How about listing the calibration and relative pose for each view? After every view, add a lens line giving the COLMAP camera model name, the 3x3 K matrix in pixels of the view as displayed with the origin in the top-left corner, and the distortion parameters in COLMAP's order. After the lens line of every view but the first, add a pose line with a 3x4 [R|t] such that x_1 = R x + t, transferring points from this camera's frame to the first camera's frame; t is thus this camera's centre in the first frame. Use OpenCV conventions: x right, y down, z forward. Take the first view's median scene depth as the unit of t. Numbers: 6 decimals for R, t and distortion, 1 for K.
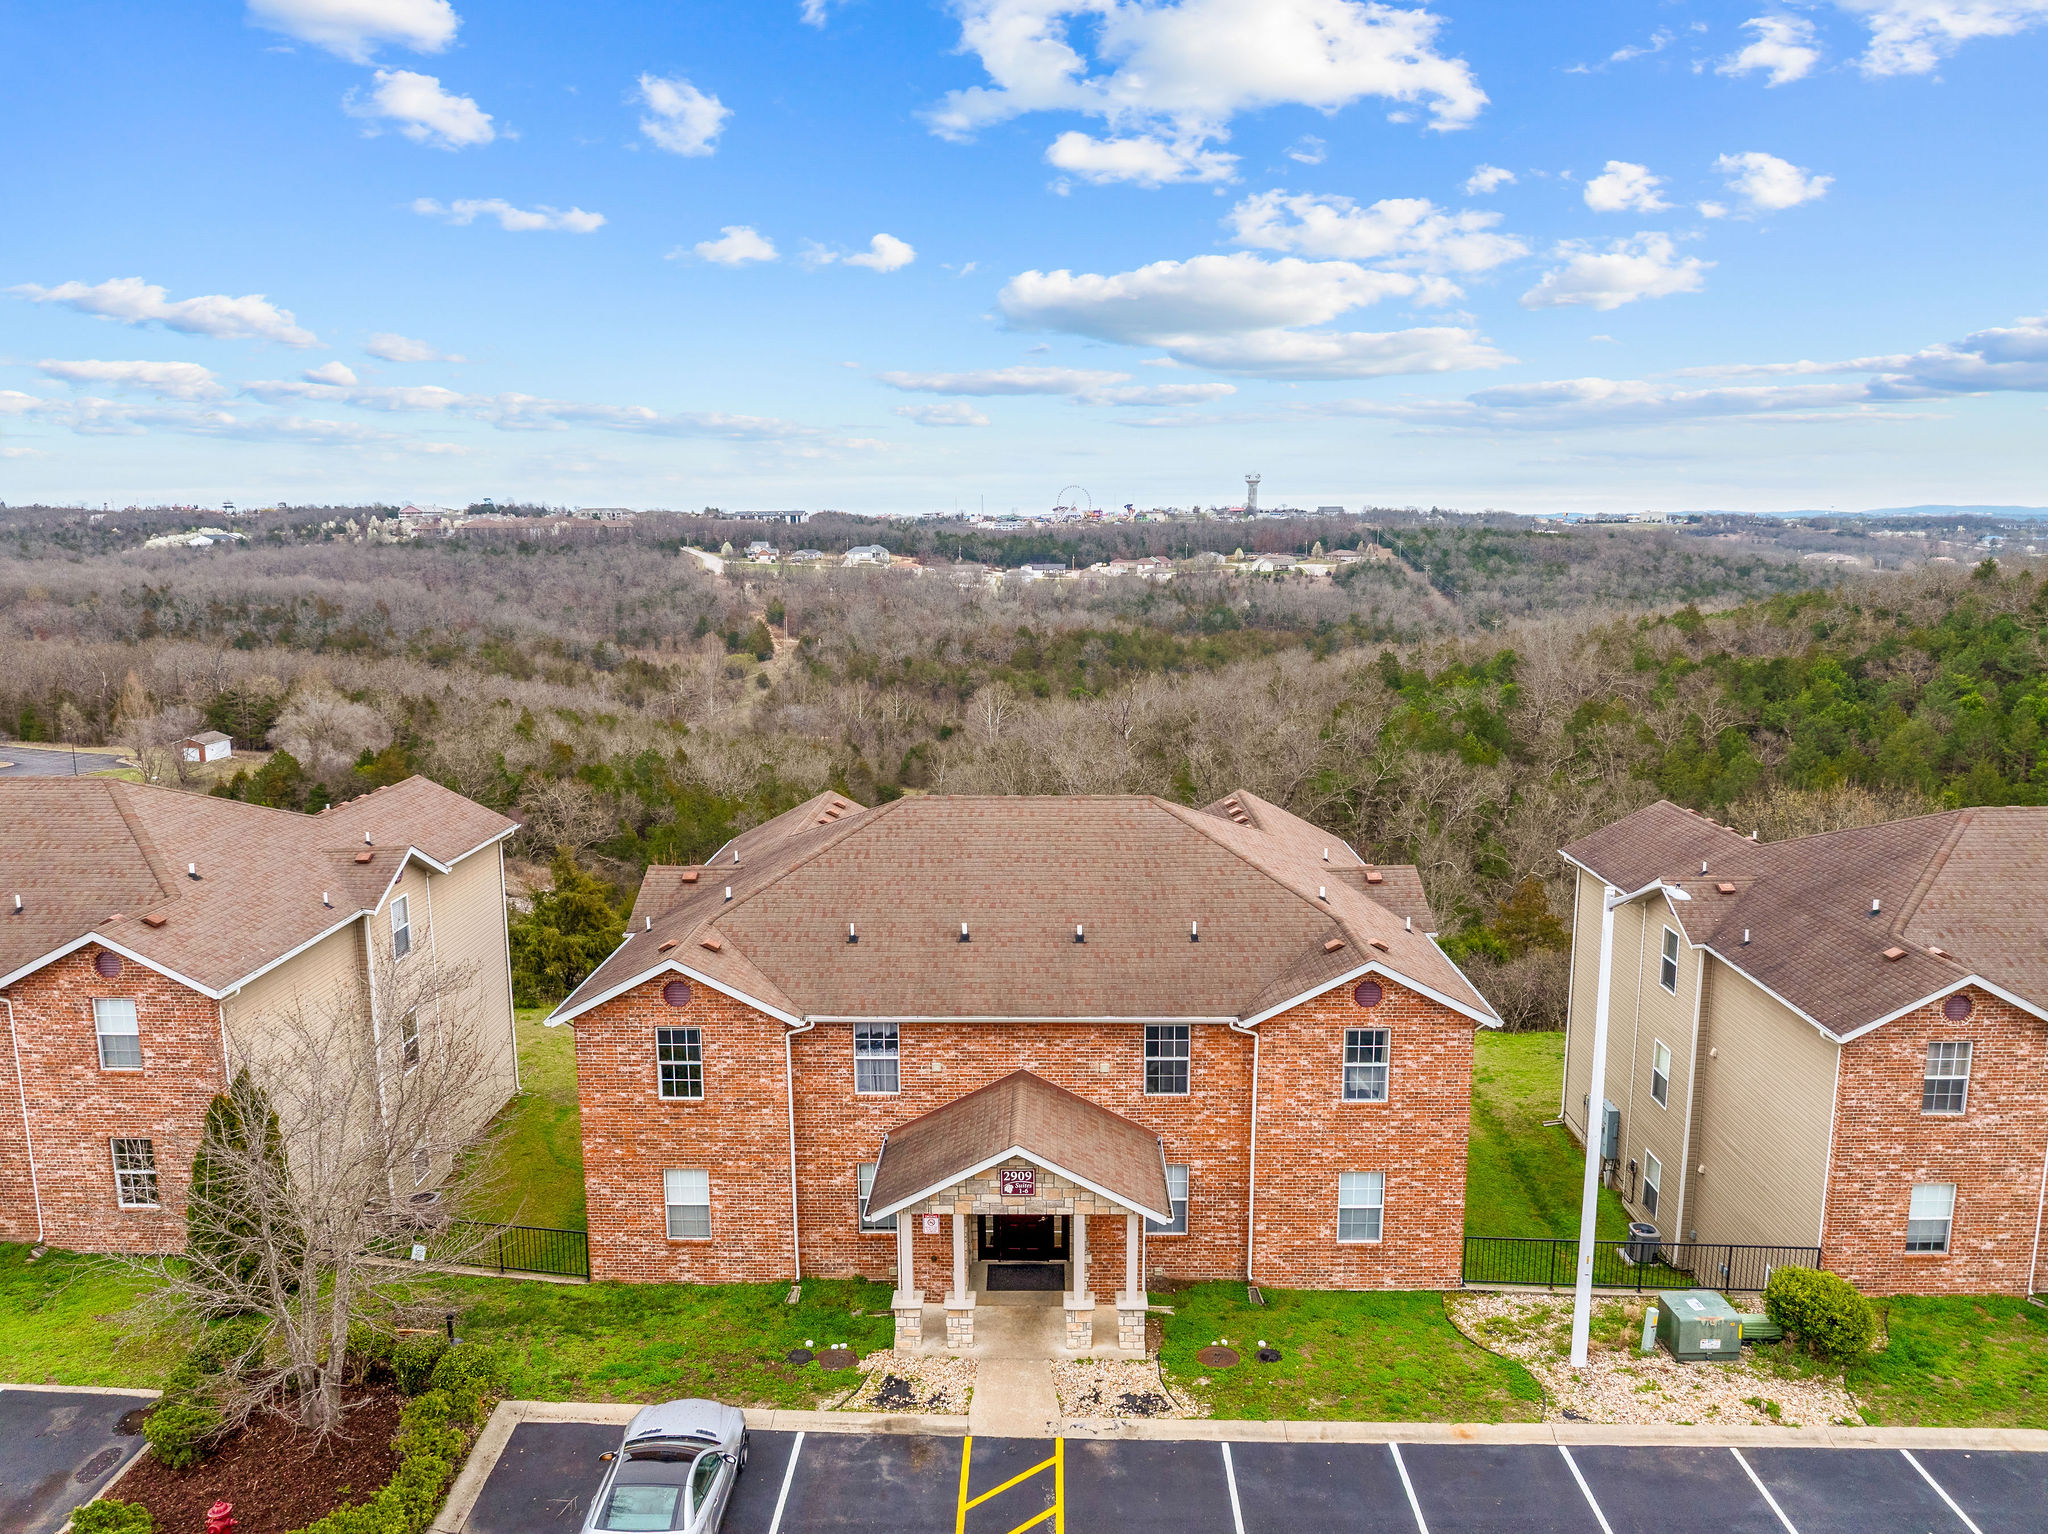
lens RADIAL K [[1443.6, 0, 1024.0], [0, 1443.6, 767.0], [0, 0, 1]] dist [-0.037749, -0.008279]
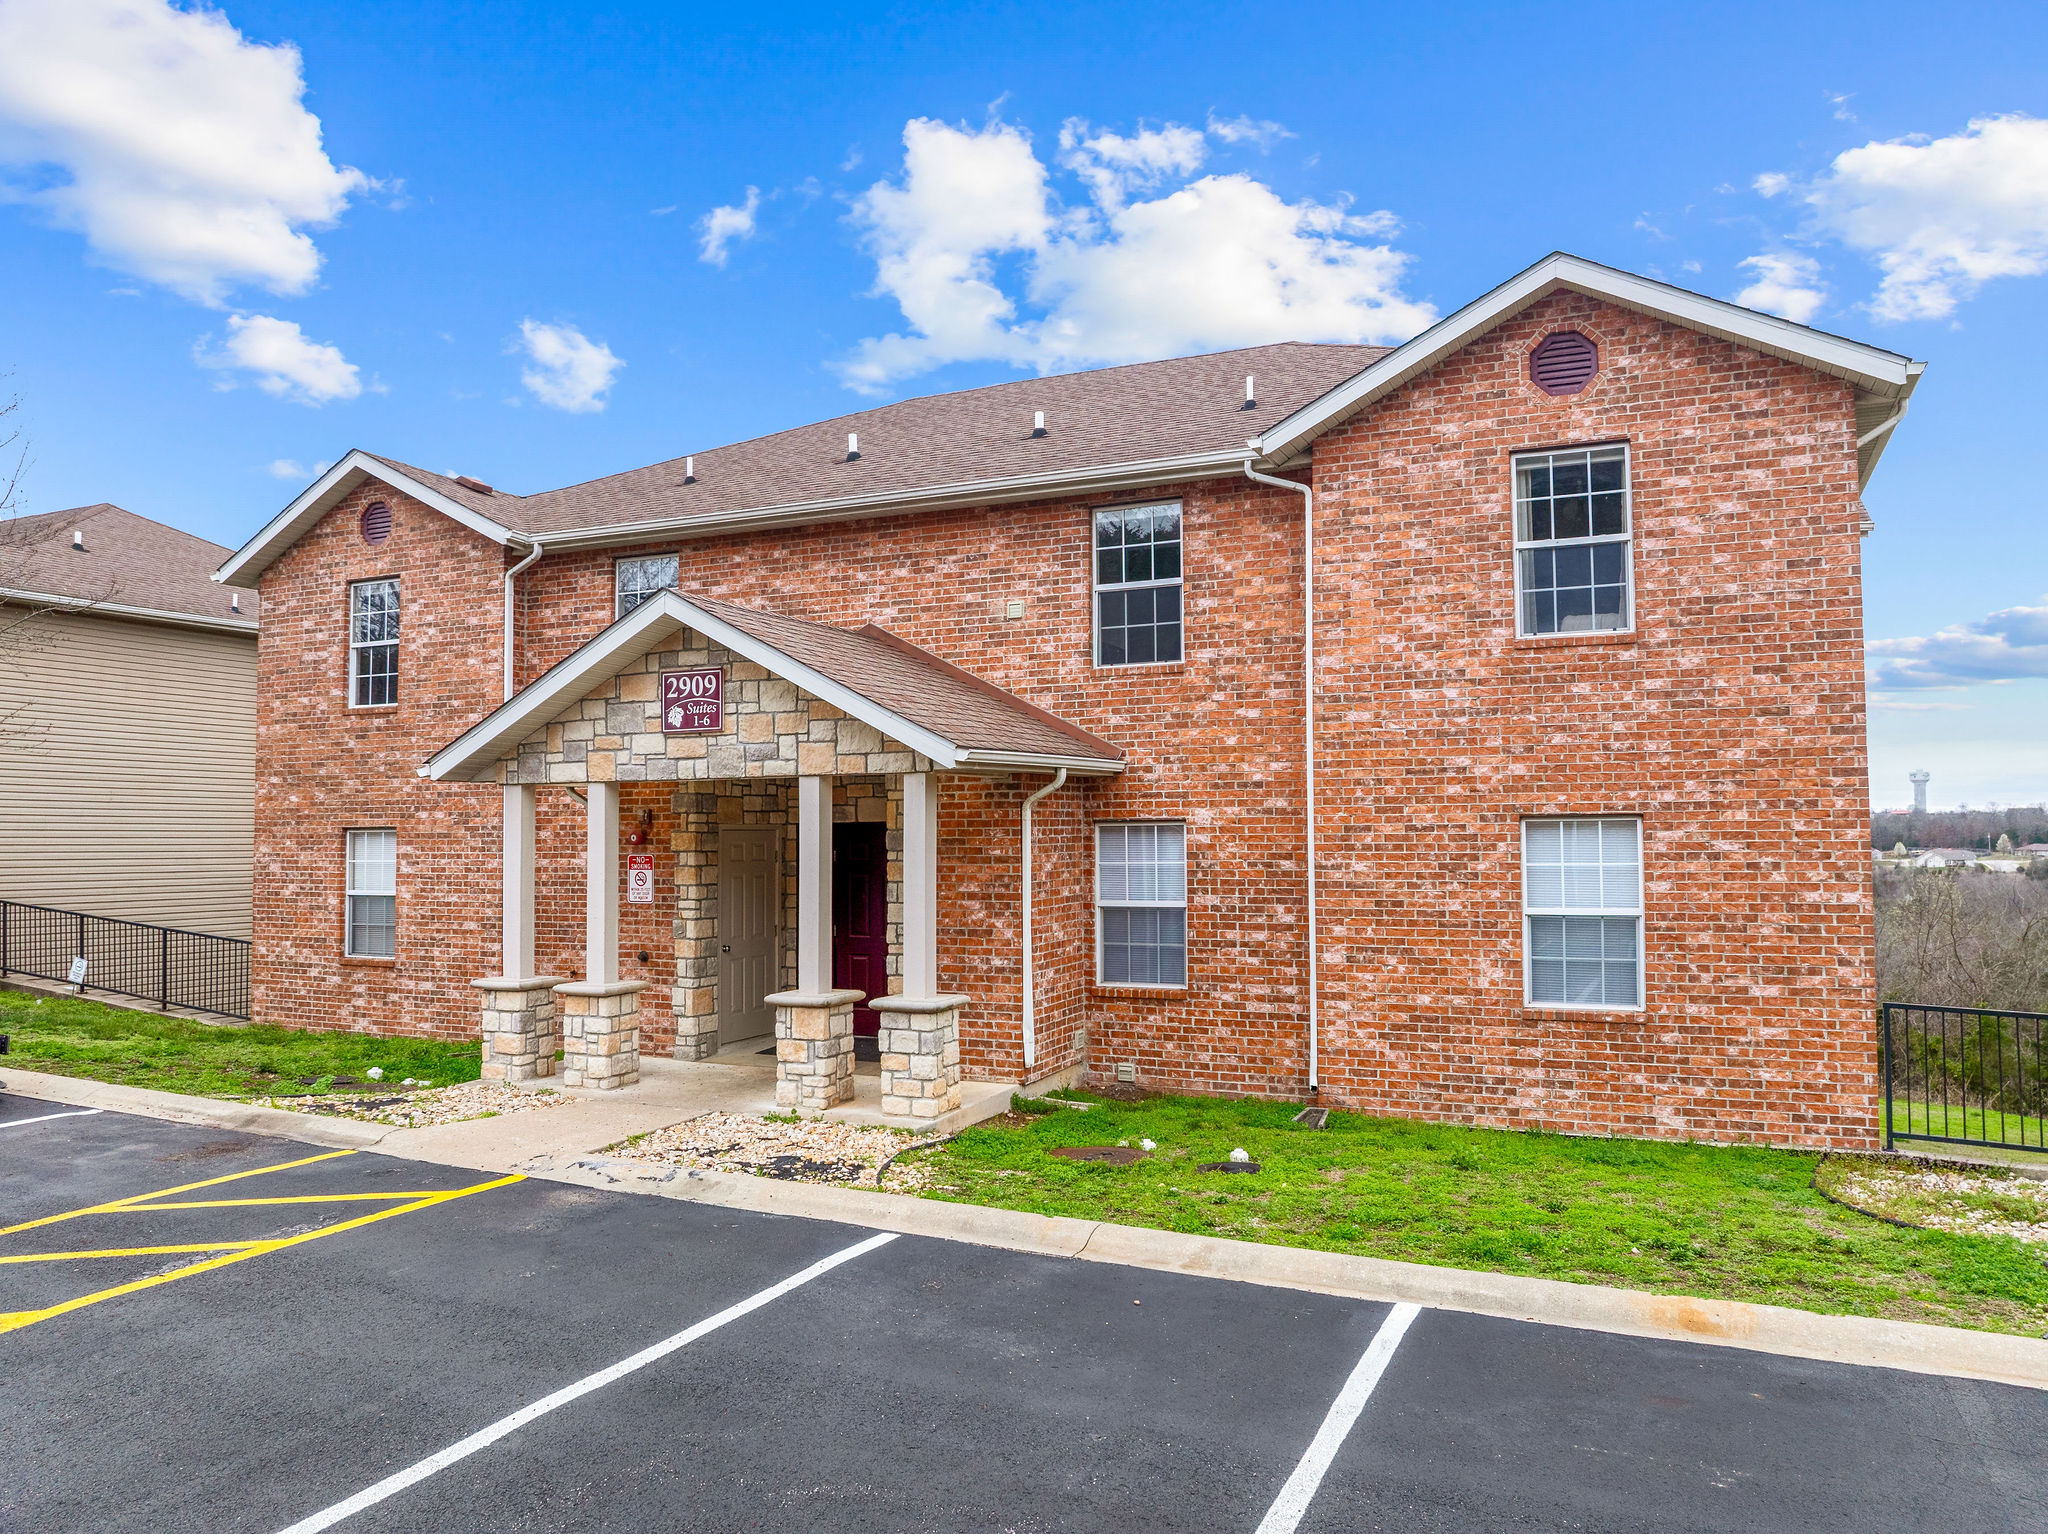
lens RADIAL K [[1443.6, 0, 1024.0], [0, 1443.6, 767.0], [0, 0, 1]] dist [-0.037749, -0.008279]
pose [[0.916630, -0.018445, -0.399311, 0.042945], [-0.068300, 0.977019, -0.201915, 0.060988], [0.393859, 0.212354, 0.894305, 0.097364]]
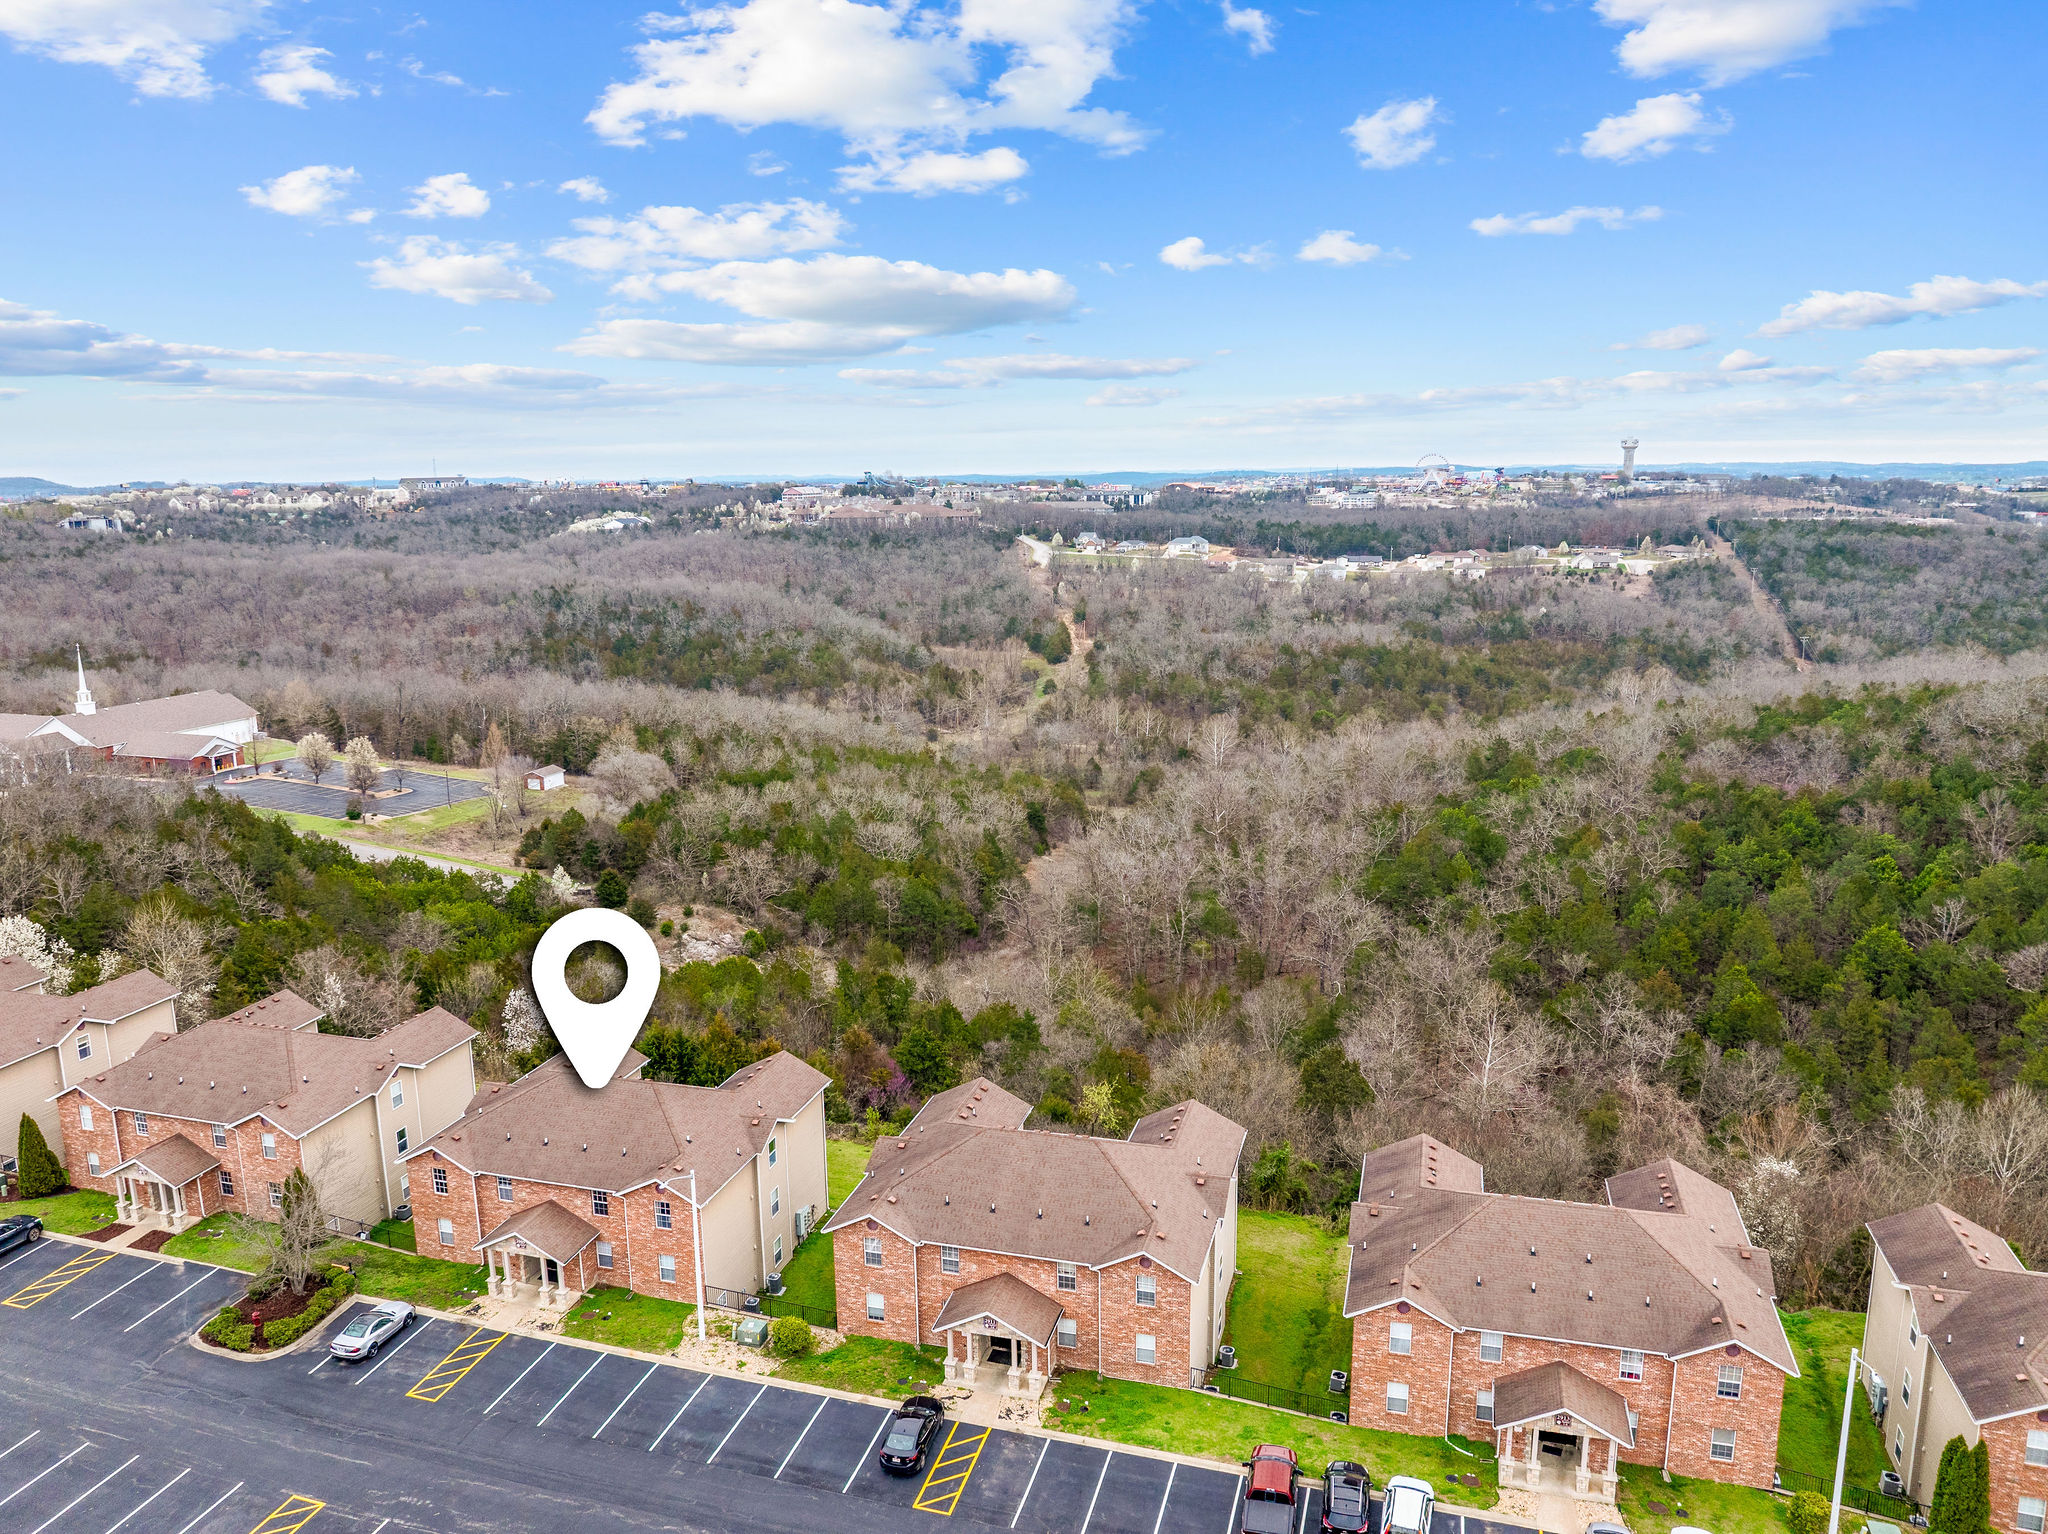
lens RADIAL K [[1443.6, 0, 1024.0], [0, 1443.6, 767.0], [0, 0, 1]] dist [-0.037749, -0.008279]
pose [[0.965836, 0.043186, -0.255529, 0.250485], [-0.034163, 0.998630, 0.039648, -0.121751], [0.256891, -0.029563, 0.965988, -0.220098]]
